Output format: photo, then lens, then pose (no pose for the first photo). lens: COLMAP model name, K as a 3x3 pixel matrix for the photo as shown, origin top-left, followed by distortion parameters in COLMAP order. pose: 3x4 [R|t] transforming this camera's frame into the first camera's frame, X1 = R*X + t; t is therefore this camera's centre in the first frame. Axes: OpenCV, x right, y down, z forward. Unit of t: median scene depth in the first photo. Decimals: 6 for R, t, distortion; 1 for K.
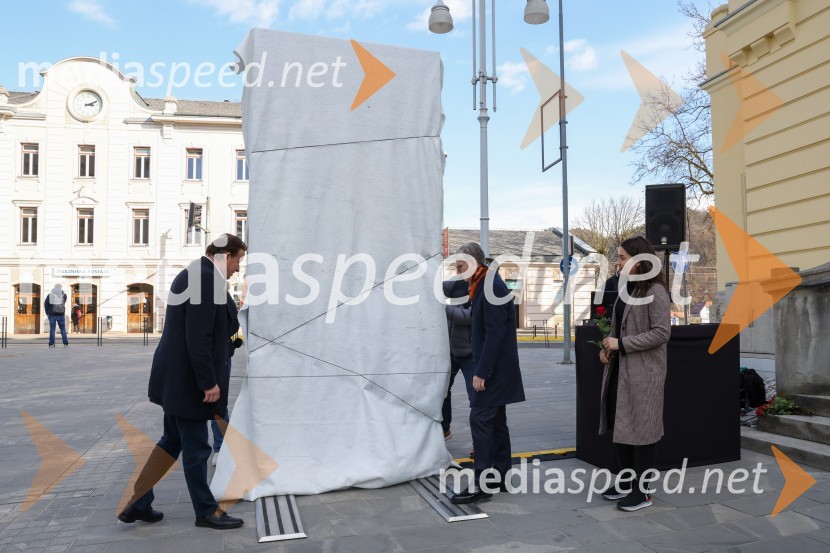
lens RADIAL K [[619.0, 0, 452.7], [0, 619.0, 299.7], [0, 0, 1]] dist [-0.103252, 0.069295]
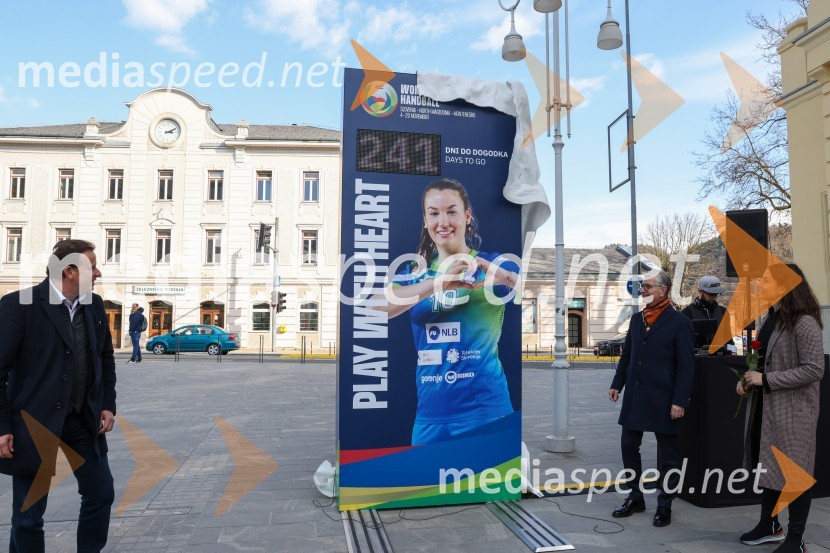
lens RADIAL K [[619.0, 0, 446.9], [0, 619.0, 299.1], [0, 0, 1]] dist [-0.103252, 0.069295]
pose [[0.994577, 0.002188, -0.103982, -0.017710], [-0.005082, 0.999607, -0.027580, -0.009386], [0.103881, 0.027959, 0.994197, -0.008607]]
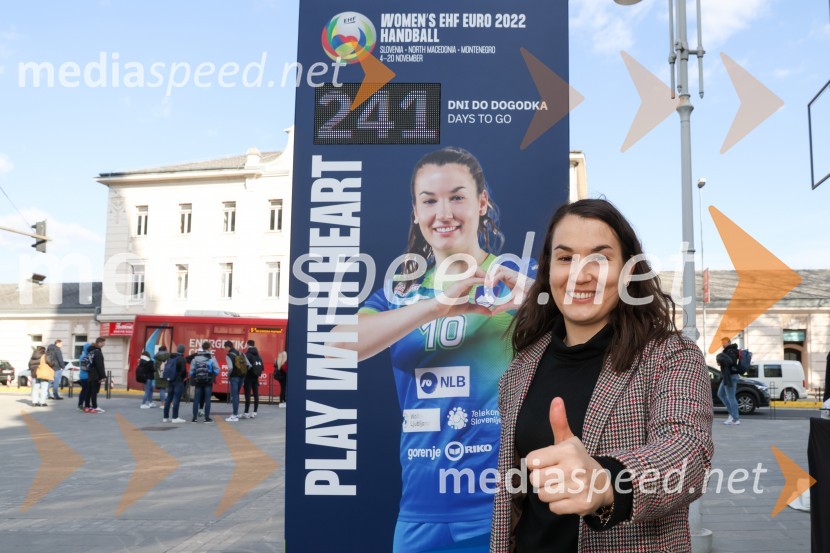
lens RADIAL K [[685.4, 0, 497.7], [0, 685.4, 323.1], [0, 0, 1]] dist [-0.102508, 0.051842]
pose [[0.946502, -0.011912, -0.322479, 0.064346], [-0.001010, 0.999204, -0.039874, -0.012639], [0.322698, 0.038067, 0.945736, 0.143534]]
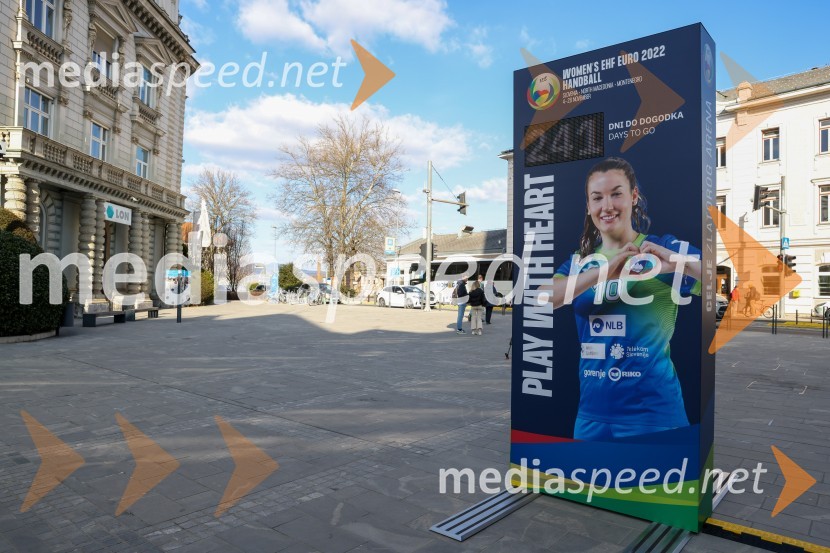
lens RADIAL K [[566.2, 0, 417.4], [0, 566.2, 278.1], [0, 0, 1]] dist [-0.100993, 0.071613]
pose [[0.497493, -0.001345, -0.867467, 0.202784], [0.006745, 0.999975, 0.002317, -0.031836], [0.867442, -0.007004, 0.497489, 0.143127]]
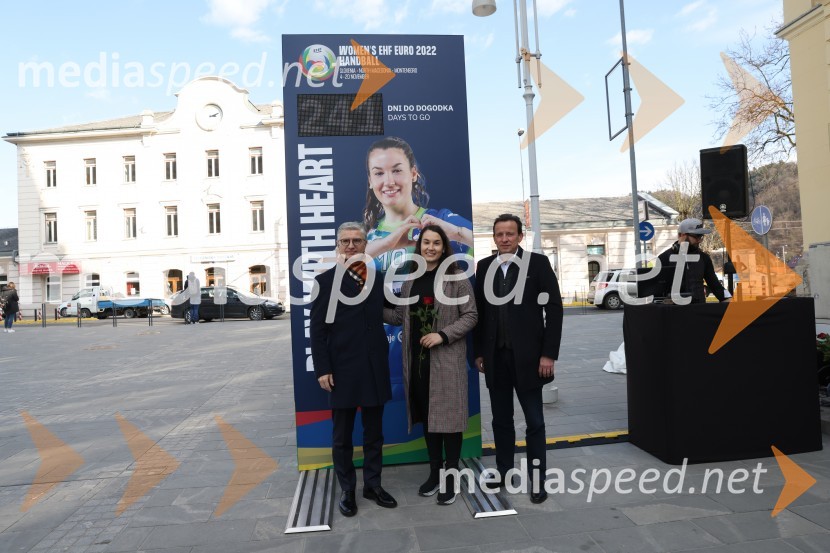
lens RADIAL K [[566.2, 0, 415.2], [0, 566.2, 275.1], [0, 0, 1]] dist [-0.100993, 0.071613]
pose [[0.973906, -0.041086, -0.223201, 0.041655], [0.044232, 0.998980, 0.009116, -0.013145], [0.222598, -0.018751, 0.974730, 0.043451]]
